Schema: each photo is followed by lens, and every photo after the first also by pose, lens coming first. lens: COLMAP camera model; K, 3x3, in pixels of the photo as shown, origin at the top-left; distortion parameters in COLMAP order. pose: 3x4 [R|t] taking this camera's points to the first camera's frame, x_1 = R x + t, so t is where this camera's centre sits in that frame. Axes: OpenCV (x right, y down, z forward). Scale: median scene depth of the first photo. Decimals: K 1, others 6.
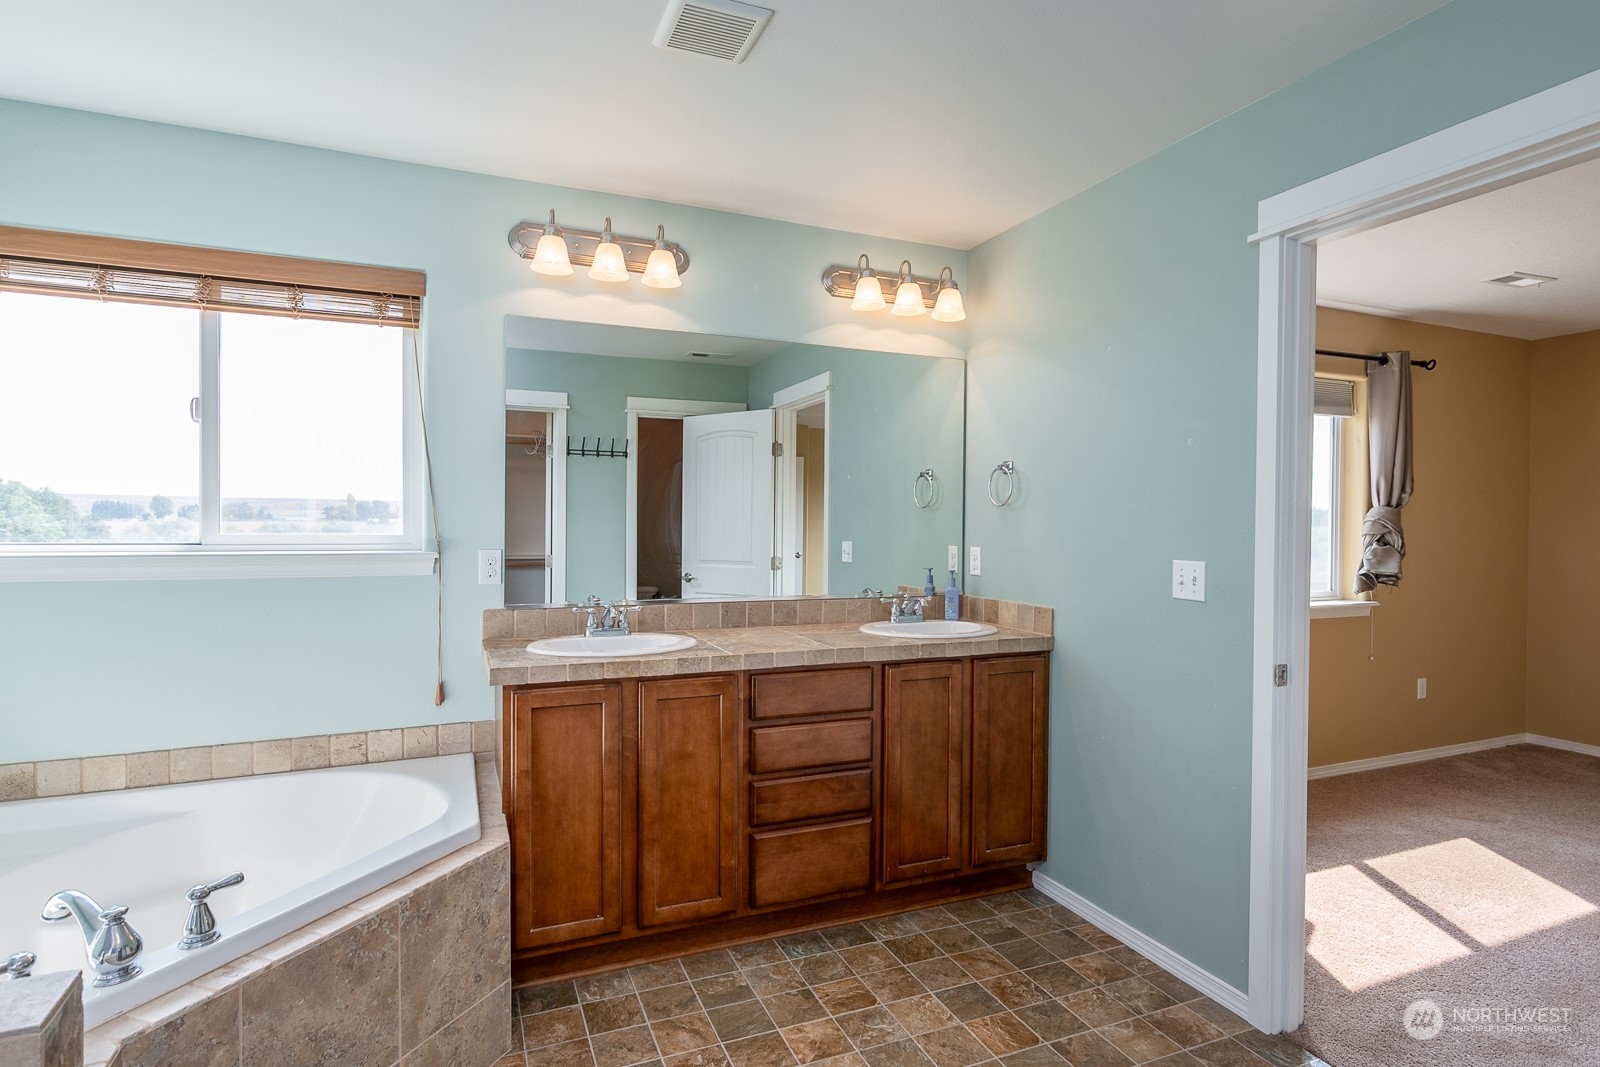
lens RADIAL K [[832.5, 0, 792.4], [0, 832.5, 527.7], [0, 0, 1]] dist [0.004076, 0.000125]
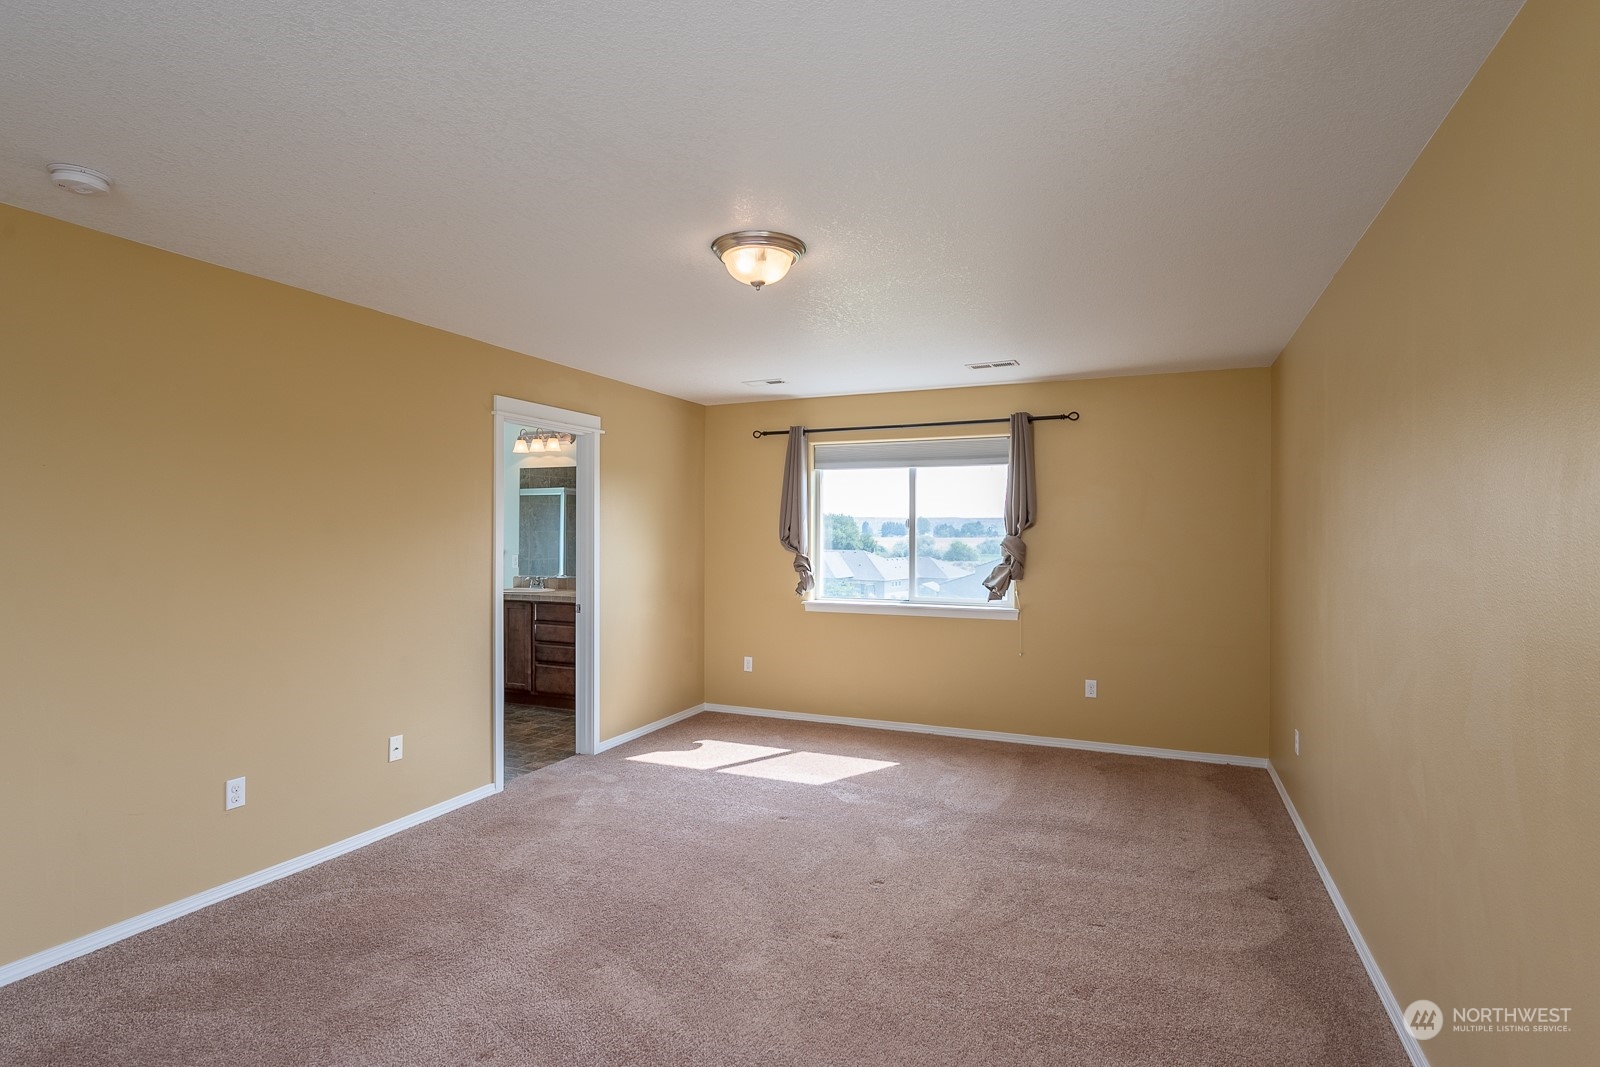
lens RADIAL K [[784.5, 0, 800.3], [0, 784.5, 532.6], [0, 0, 1]] dist [-0.003731, -0.000084]
pose [[0.686416, -0.005416, -0.727189, 2.277381], [-0.004064, 0.999928, -0.011284, -0.022824], [0.727198, 0.010700, 0.686344, -0.100407]]
